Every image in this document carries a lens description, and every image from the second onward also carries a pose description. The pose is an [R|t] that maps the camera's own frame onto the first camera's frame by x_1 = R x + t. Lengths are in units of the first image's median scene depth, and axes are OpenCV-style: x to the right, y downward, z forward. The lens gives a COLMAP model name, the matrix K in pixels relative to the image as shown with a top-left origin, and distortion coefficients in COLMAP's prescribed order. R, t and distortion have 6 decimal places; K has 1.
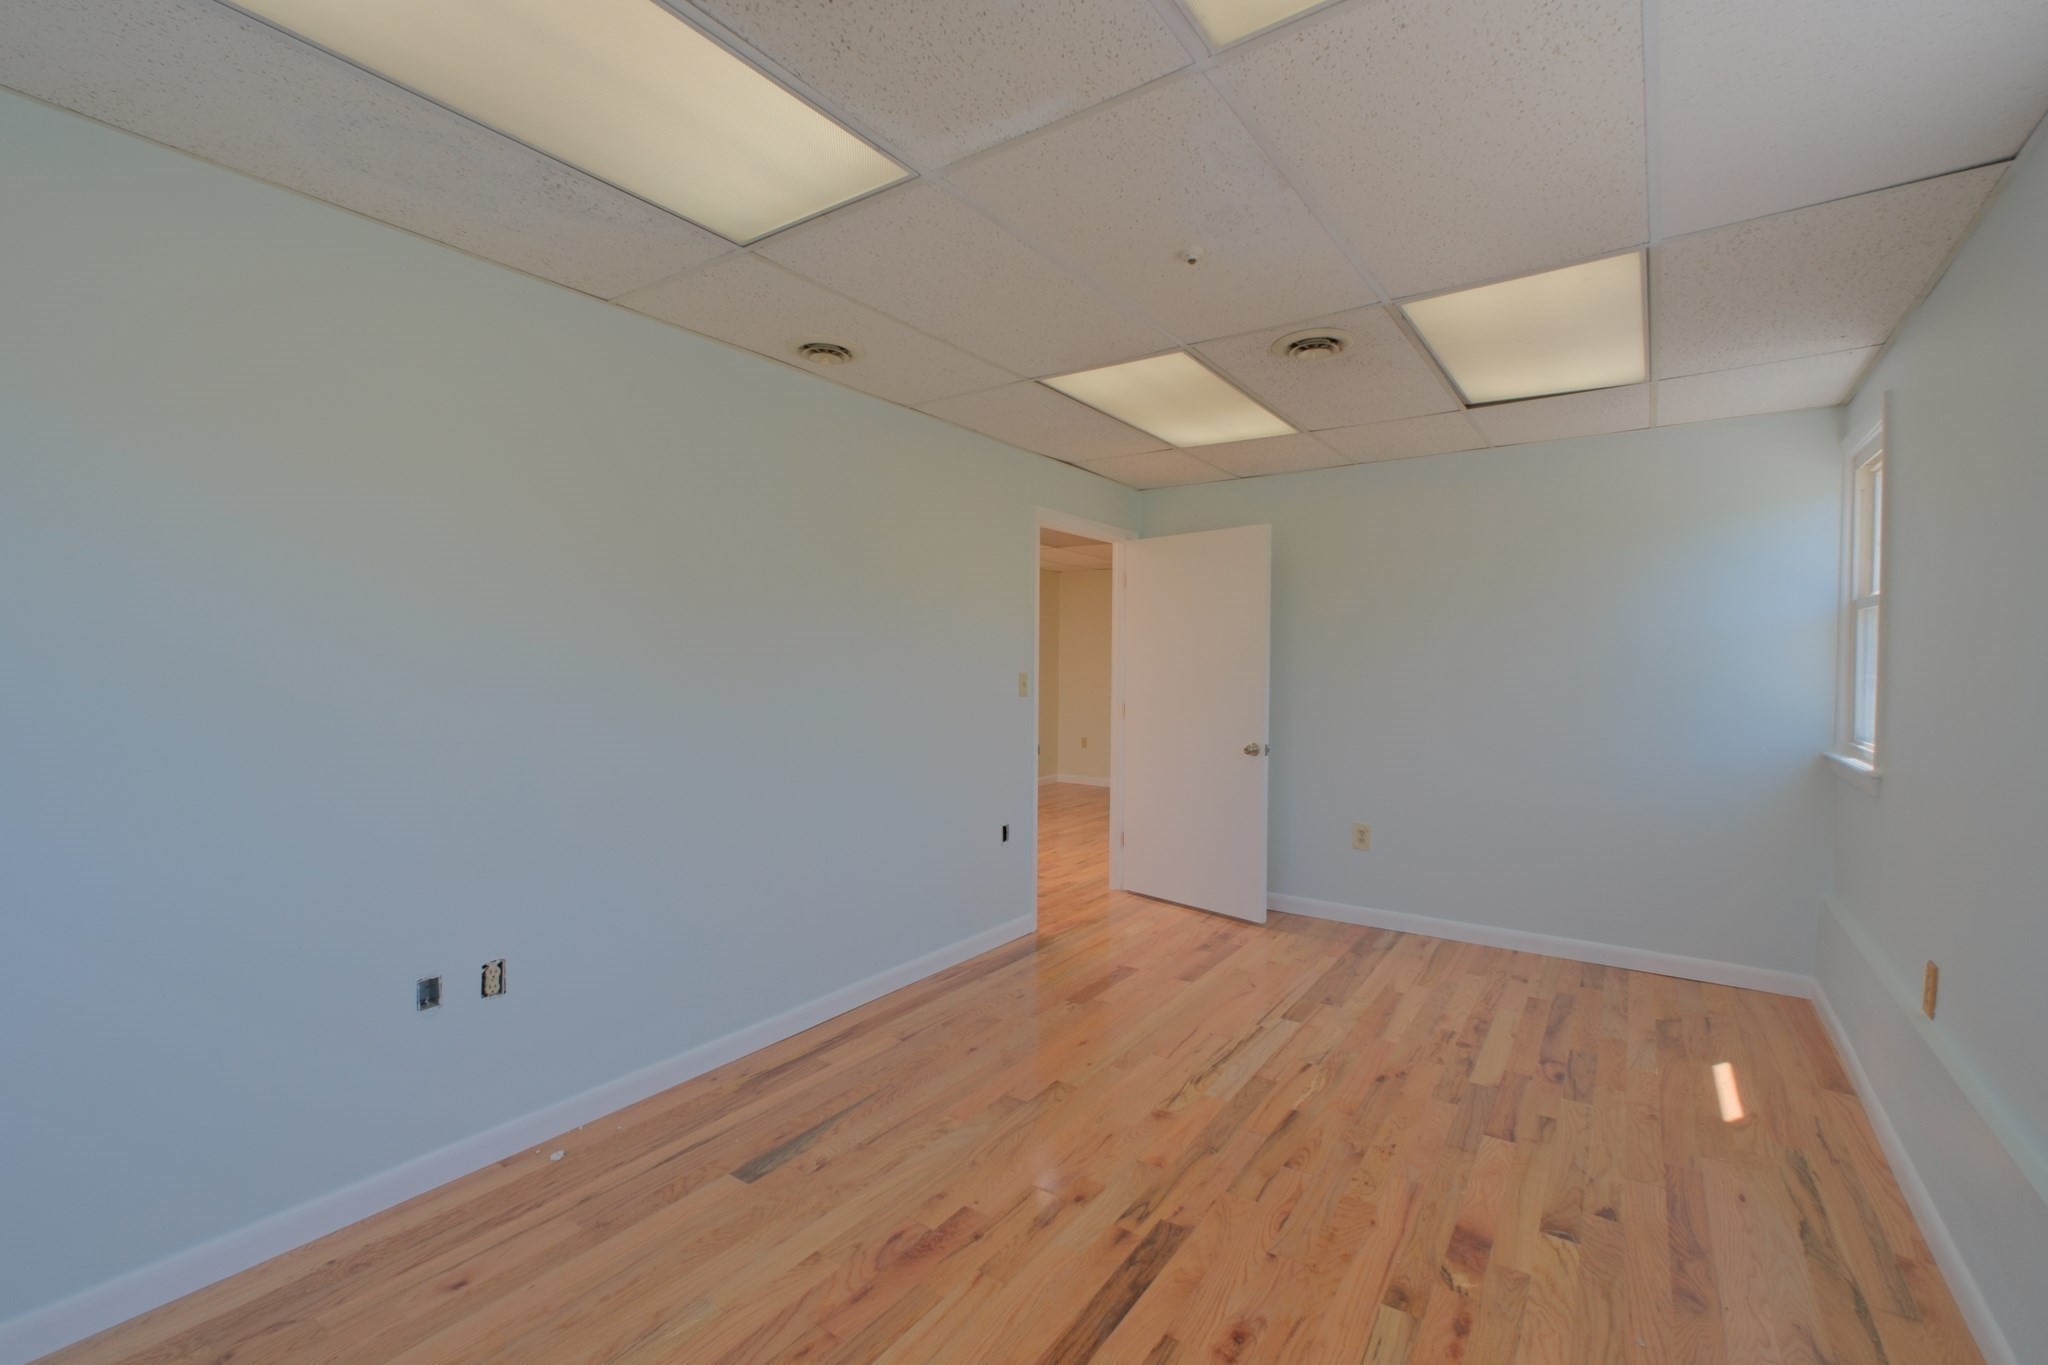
lens RADIAL K [[898.2, 0, 1024.5], [0, 898.2, 677.0], [0, 0, 1]] dist [0.000955, 0.000342]
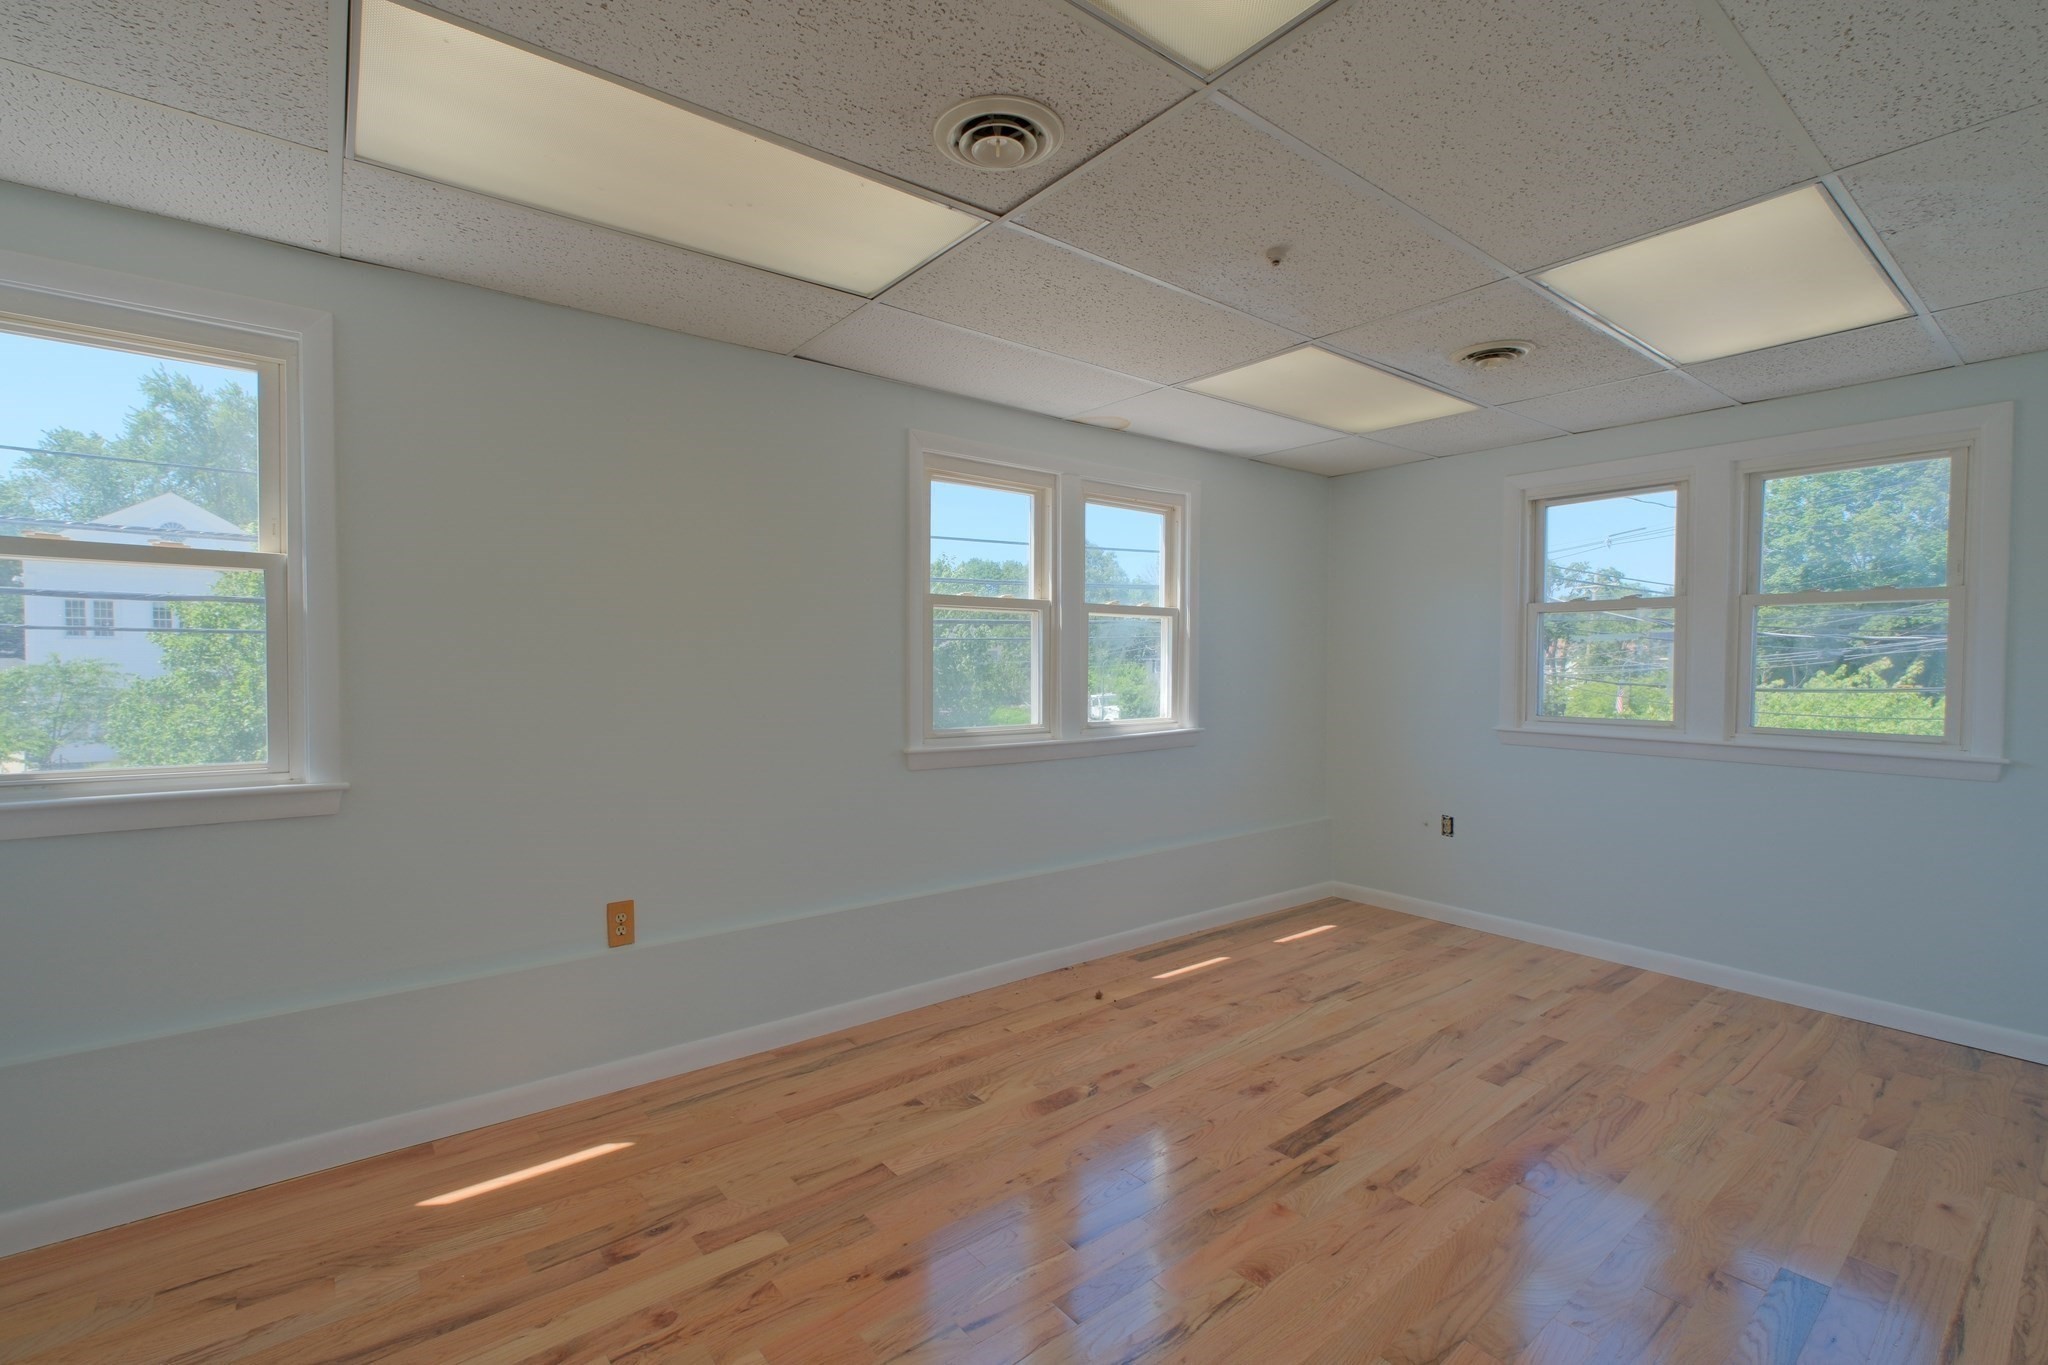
lens RADIAL K [[898.2, 0, 1019.0], [0, 898.2, 679.7], [0, 0, 1]] dist [0.000955, 0.000342]
pose [[-0.957660, -0.017529, 0.287368, 0.161754], [-0.007985, 0.999378, 0.034350, -0.026287], [-0.287792, 0.030601, -0.957204, 2.067163]]
